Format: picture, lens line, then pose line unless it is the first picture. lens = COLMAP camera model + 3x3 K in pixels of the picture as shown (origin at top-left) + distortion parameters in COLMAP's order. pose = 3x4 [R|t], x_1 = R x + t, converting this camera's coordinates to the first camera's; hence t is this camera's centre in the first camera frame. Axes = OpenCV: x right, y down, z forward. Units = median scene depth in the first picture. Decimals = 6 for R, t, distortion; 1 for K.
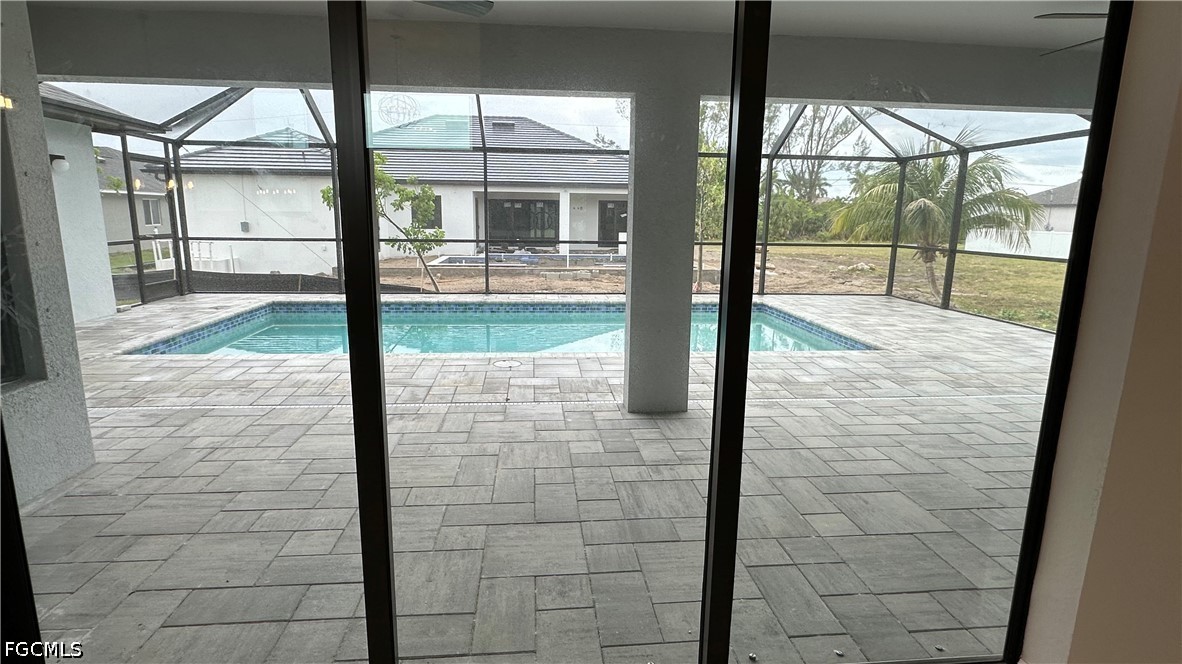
lens RADIAL K [[606.9, 0, 591.0], [0, 606.9, 332.0], [0, 0, 1]] dist [-0.001453, -0.000193]
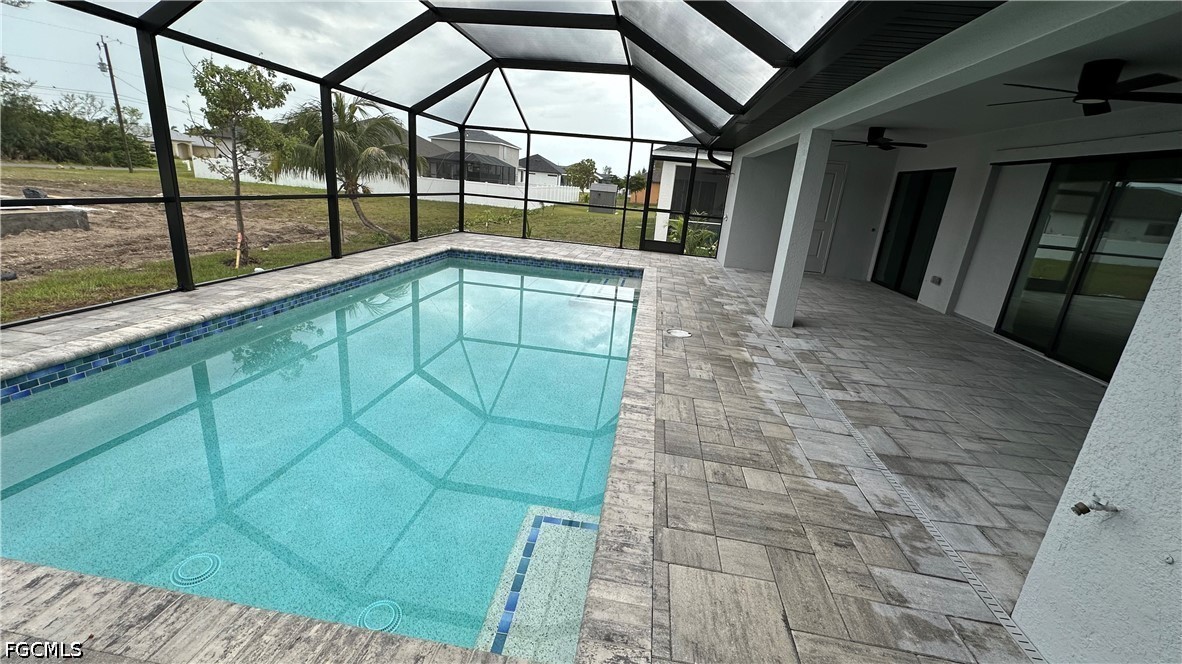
lens RADIAL K [[471.3, 0, 591.0], [0, 471.3, 332.0], [0, 0, 1]] dist [-0.001434, -0.000083]
pose [[0.234870, -0.287688, 0.928478, -1.260636], [0.103255, 0.957178, 0.270461, -0.260273], [-0.966527, 0.032347, 0.254517, 1.189626]]
